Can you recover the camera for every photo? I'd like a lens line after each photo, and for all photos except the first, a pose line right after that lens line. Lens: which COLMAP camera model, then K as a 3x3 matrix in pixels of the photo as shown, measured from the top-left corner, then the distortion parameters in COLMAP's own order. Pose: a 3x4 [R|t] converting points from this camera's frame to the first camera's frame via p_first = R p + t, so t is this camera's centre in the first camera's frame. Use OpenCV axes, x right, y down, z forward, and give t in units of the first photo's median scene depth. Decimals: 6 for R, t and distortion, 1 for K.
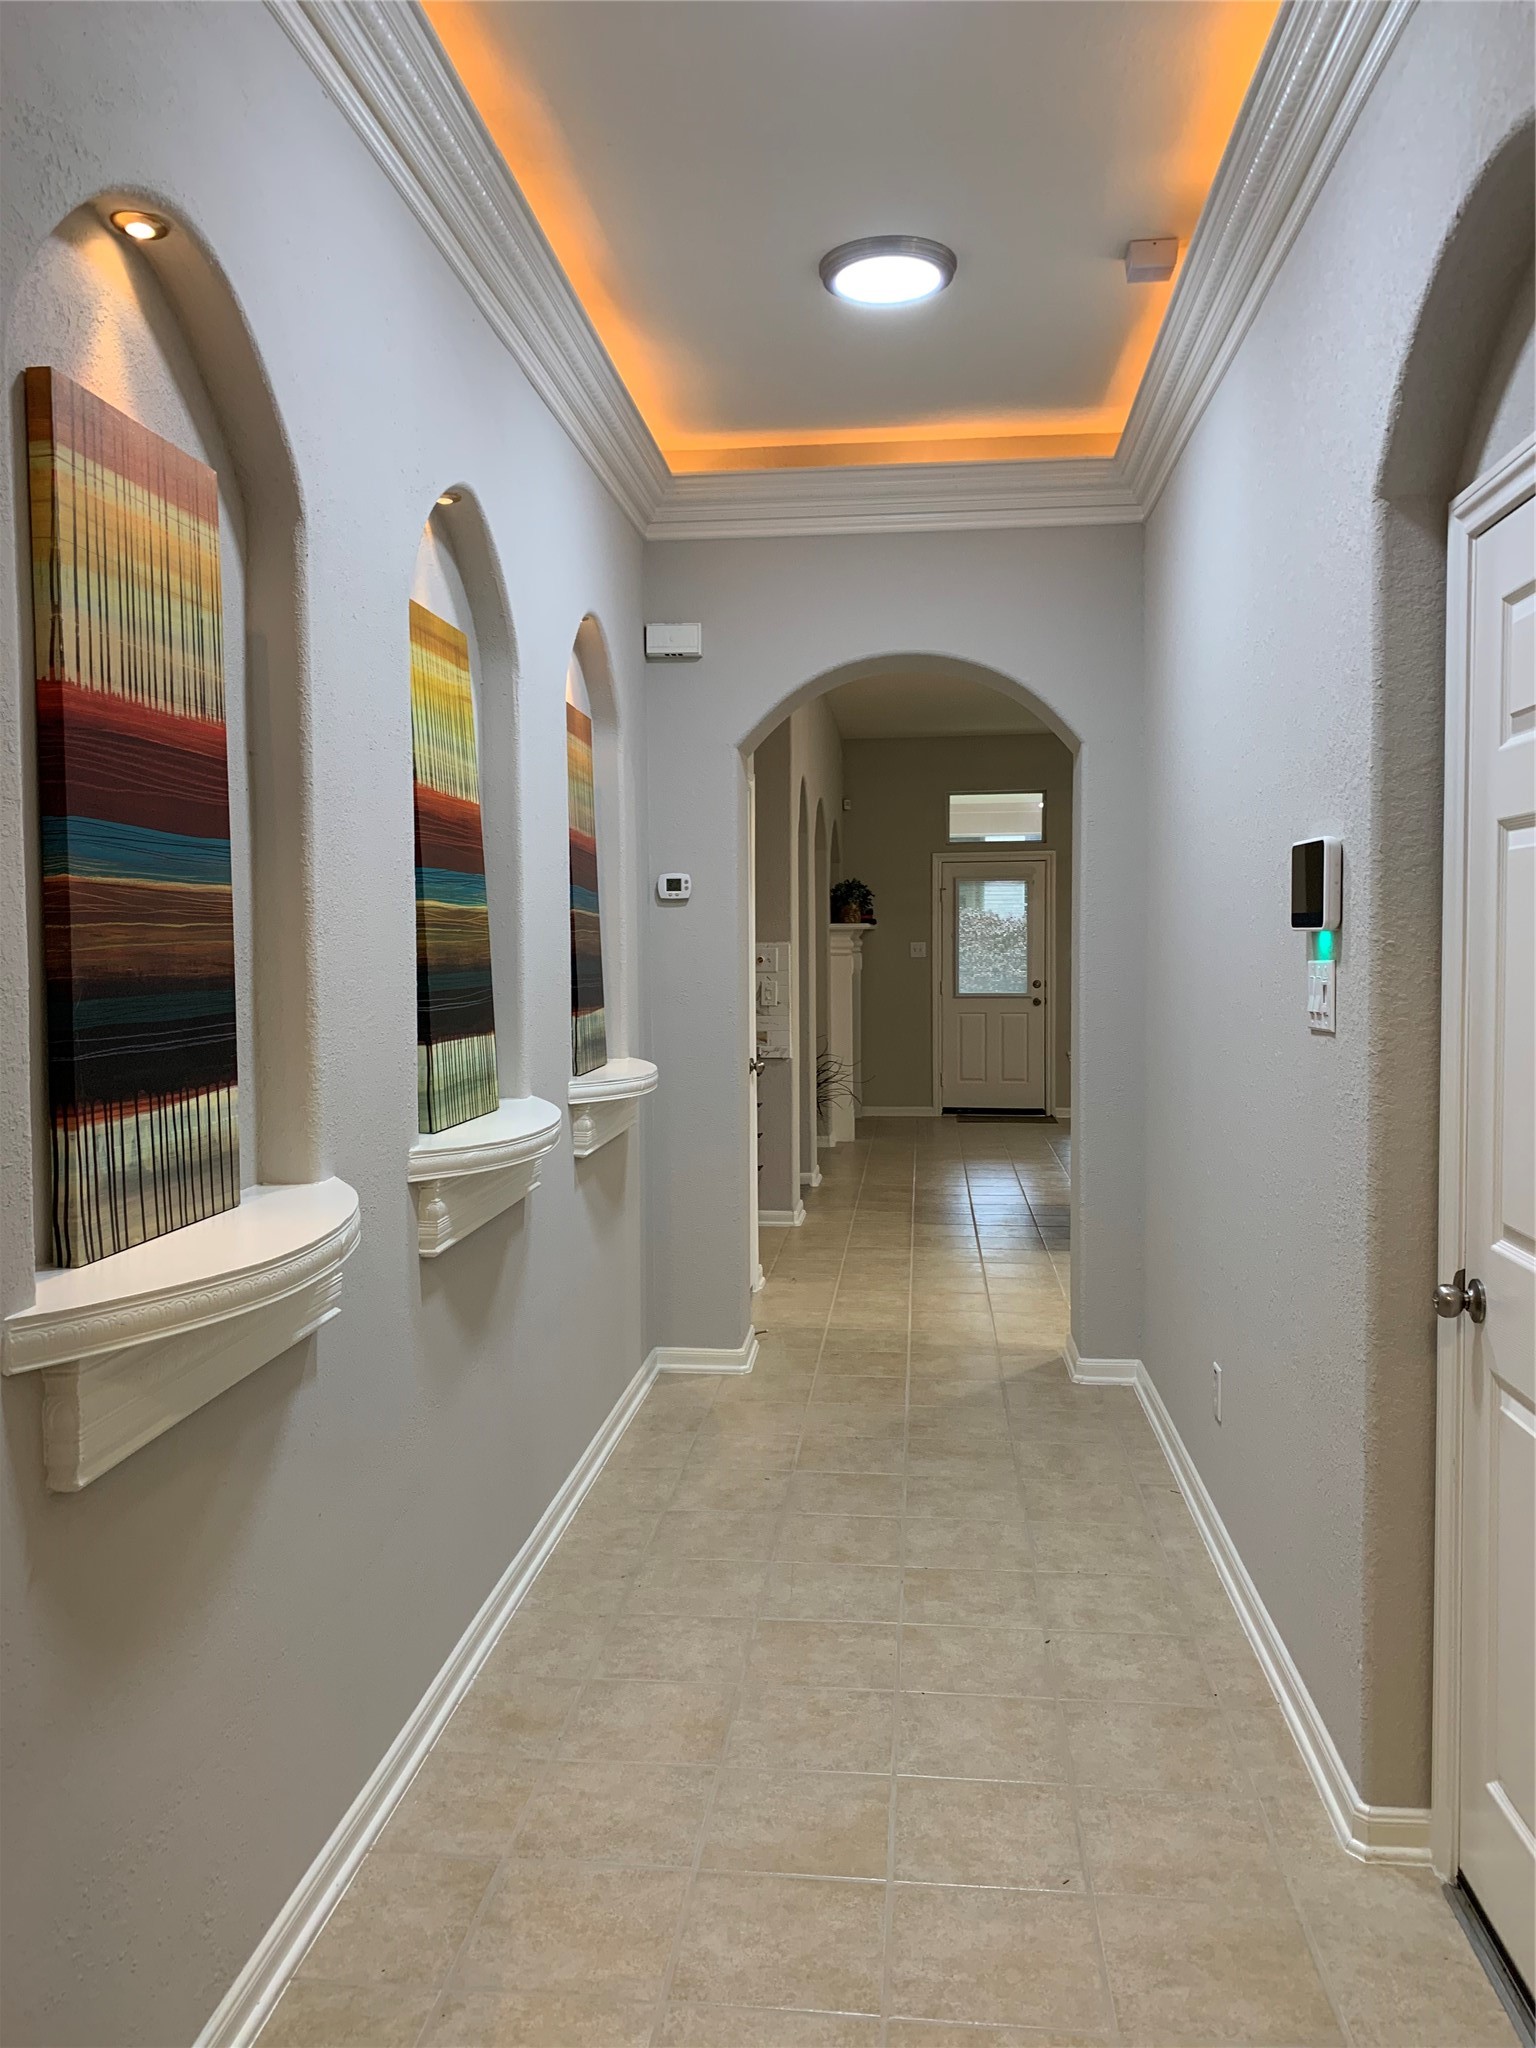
lens RADIAL K [[1601.4, 0, 760.7], [0, 1601.4, 1010.3], [0, 0, 1]] dist [0.076782, -0.088414]
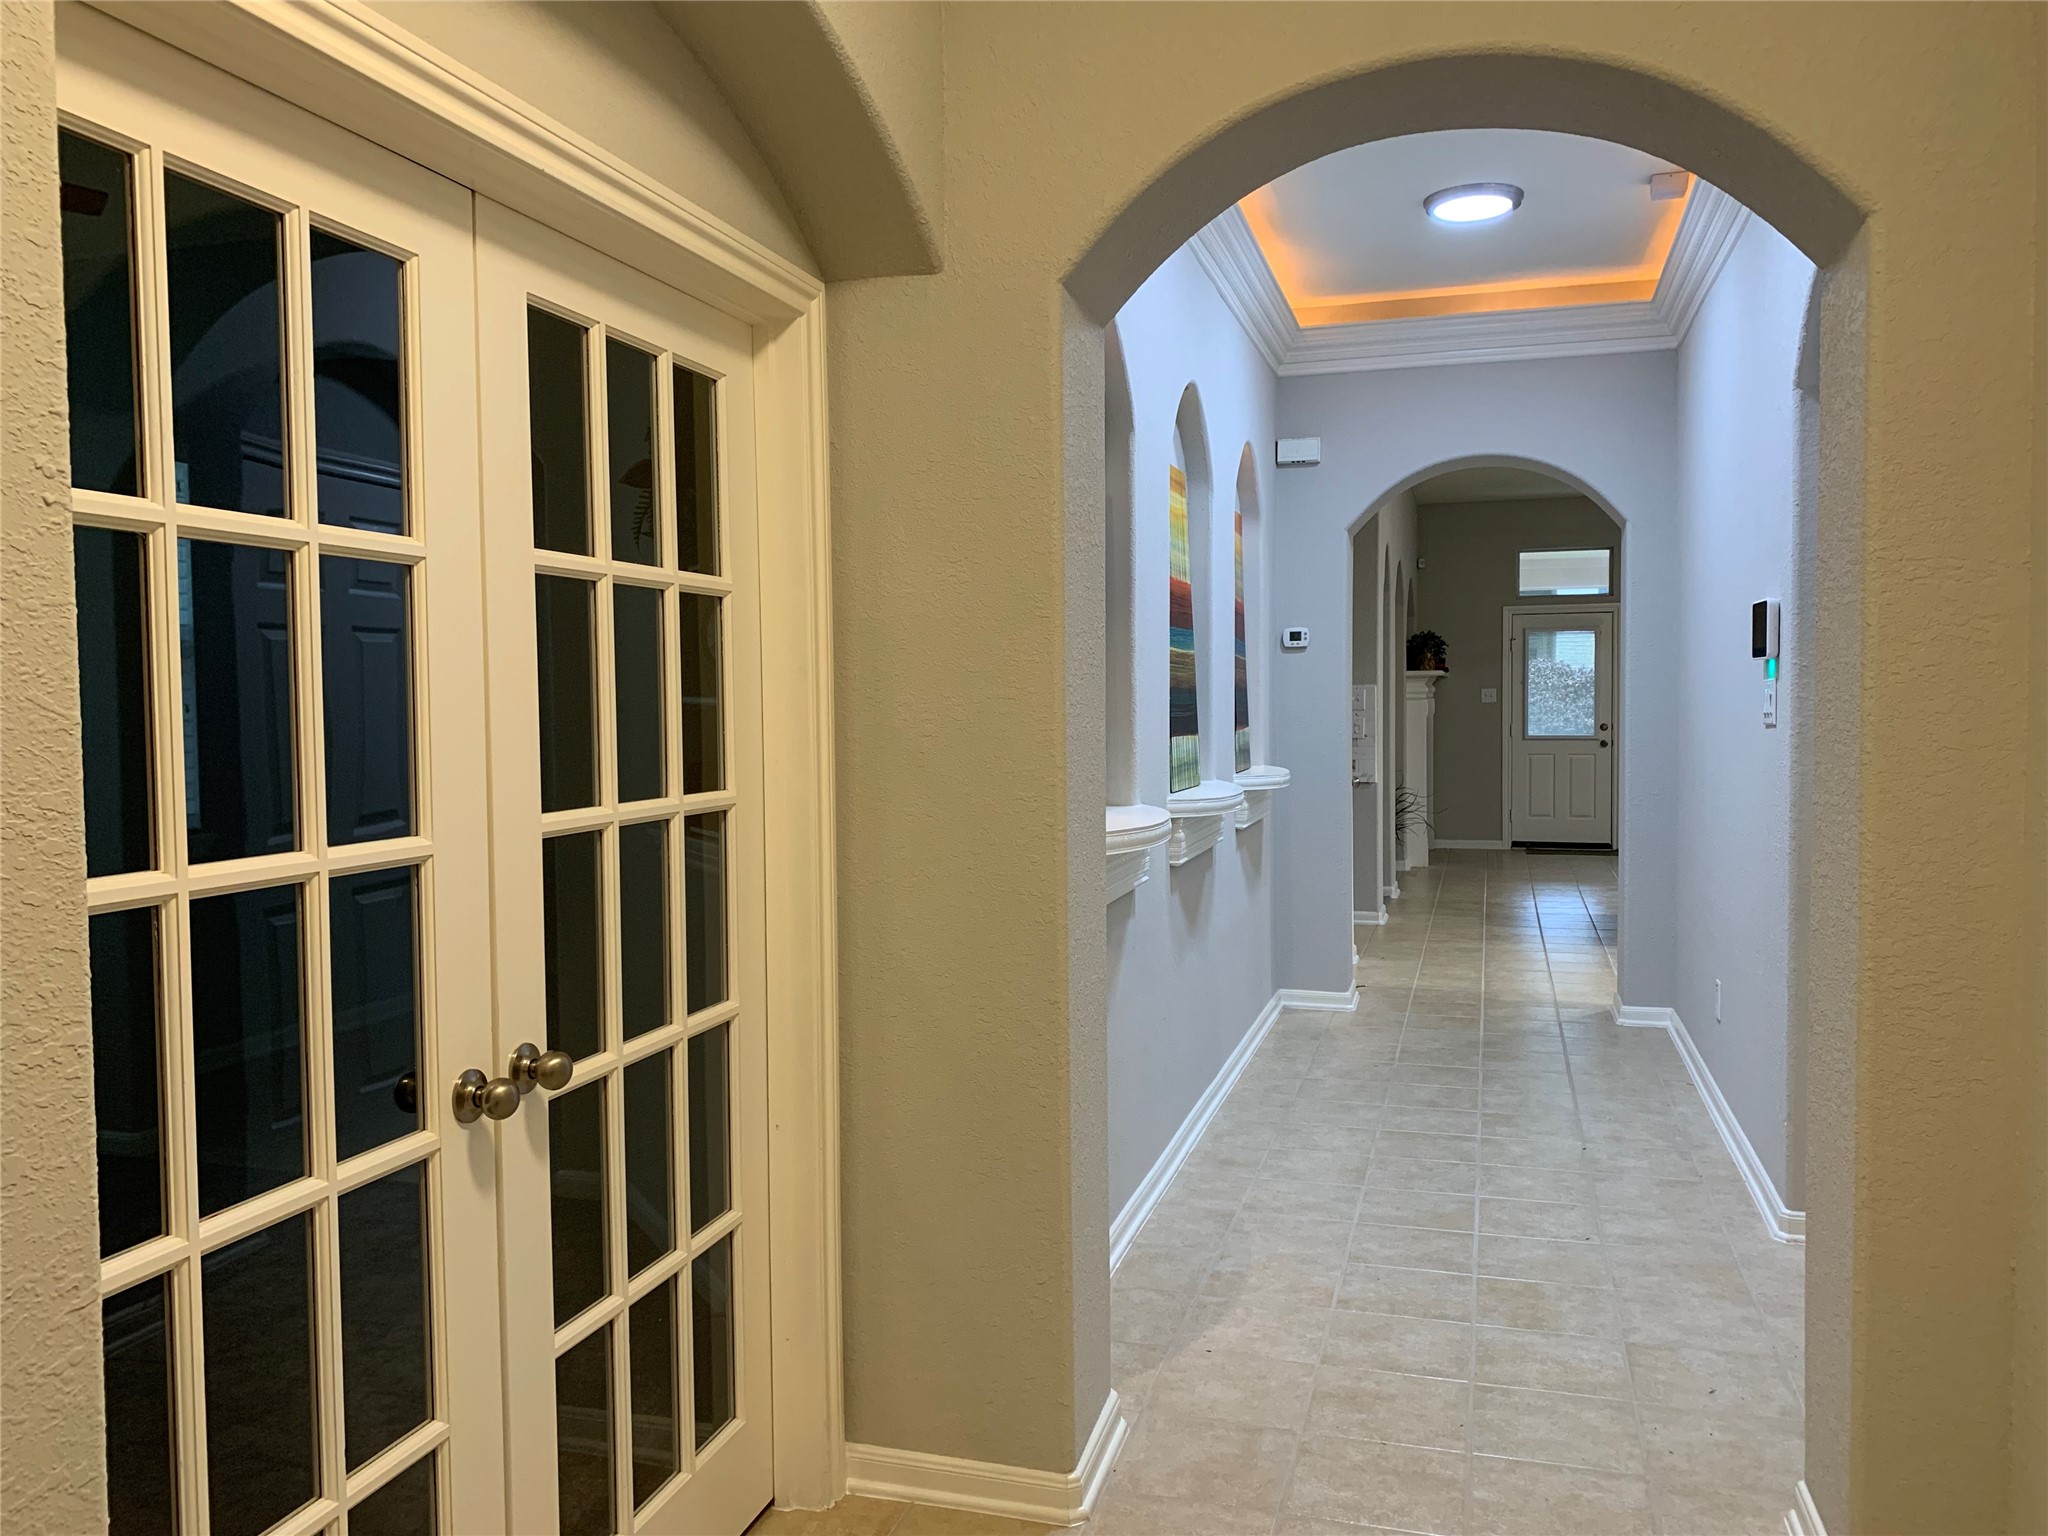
lens RADIAL K [[1601.4, 0, 1027.4], [0, 1601.4, 753.8], [0, 0, 1]] dist [0.076782, -0.088414]
pose [[0.984010, 0.003795, -0.178074, -0.057548], [-0.005187, 0.999960, -0.007348, 0.044934], [0.178039, 0.008154, 0.983990, -0.519663]]
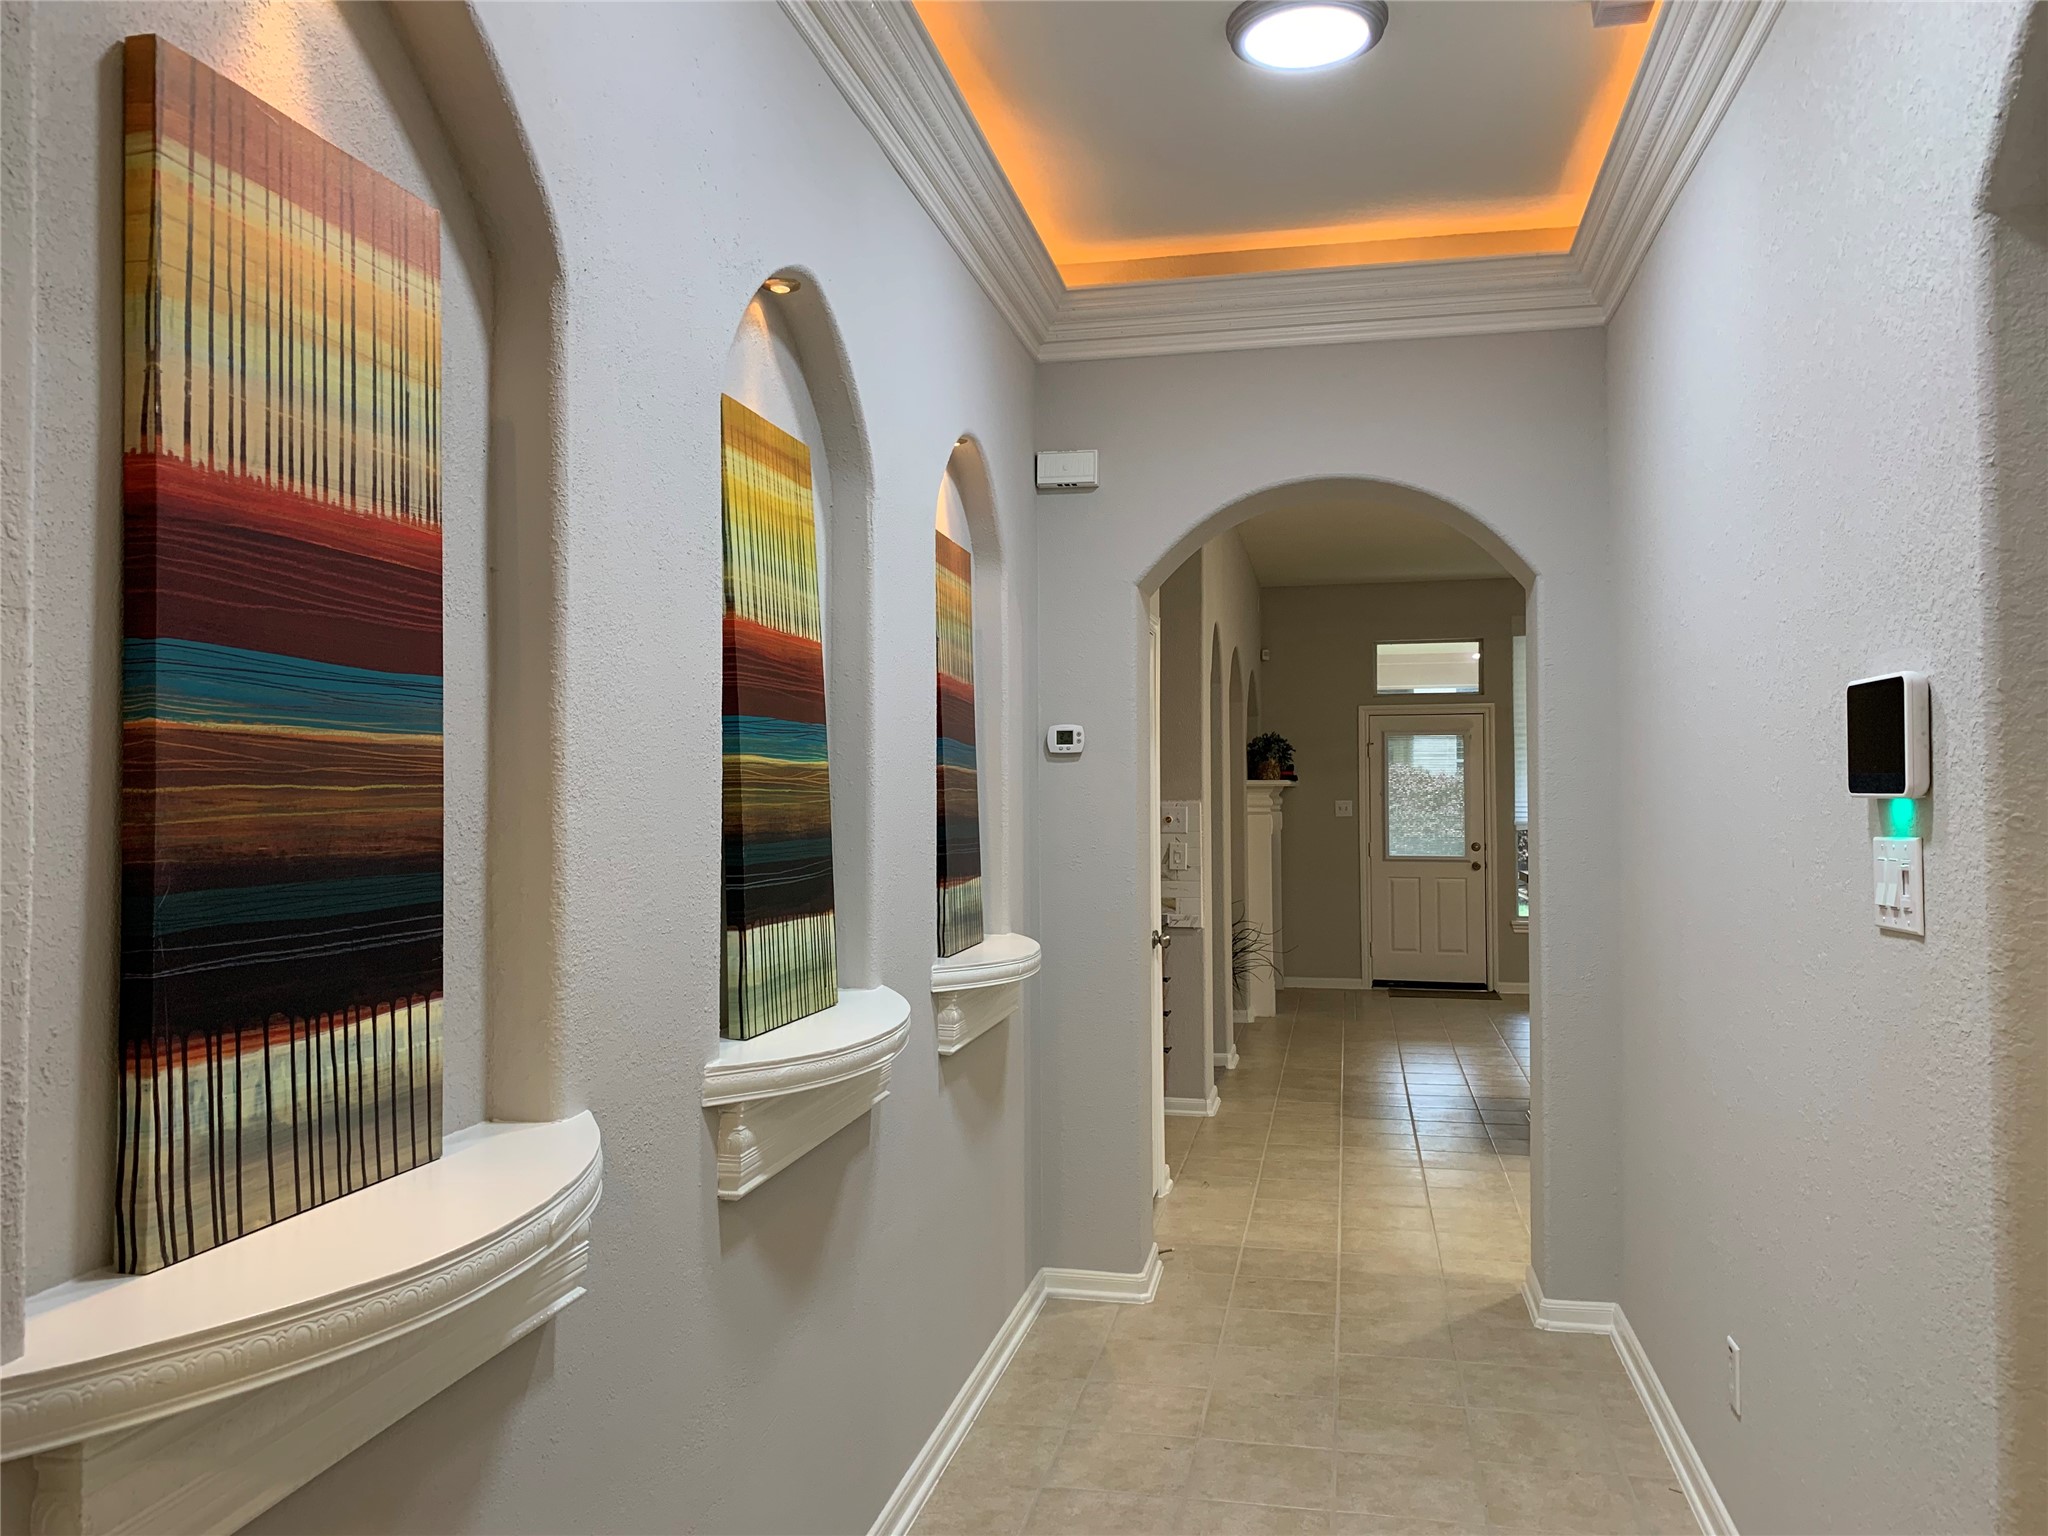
lens RADIAL K [[1601.4, 0, 1022.7], [0, 1601.4, 748.8], [0, 0, 1]] dist [0.076782, -0.088414]
pose [[0.995161, 0.001244, -0.098252, 0.015051], [-0.008393, 0.997342, -0.072381, -0.011661], [0.097901, 0.072855, 0.992526, 0.175826]]
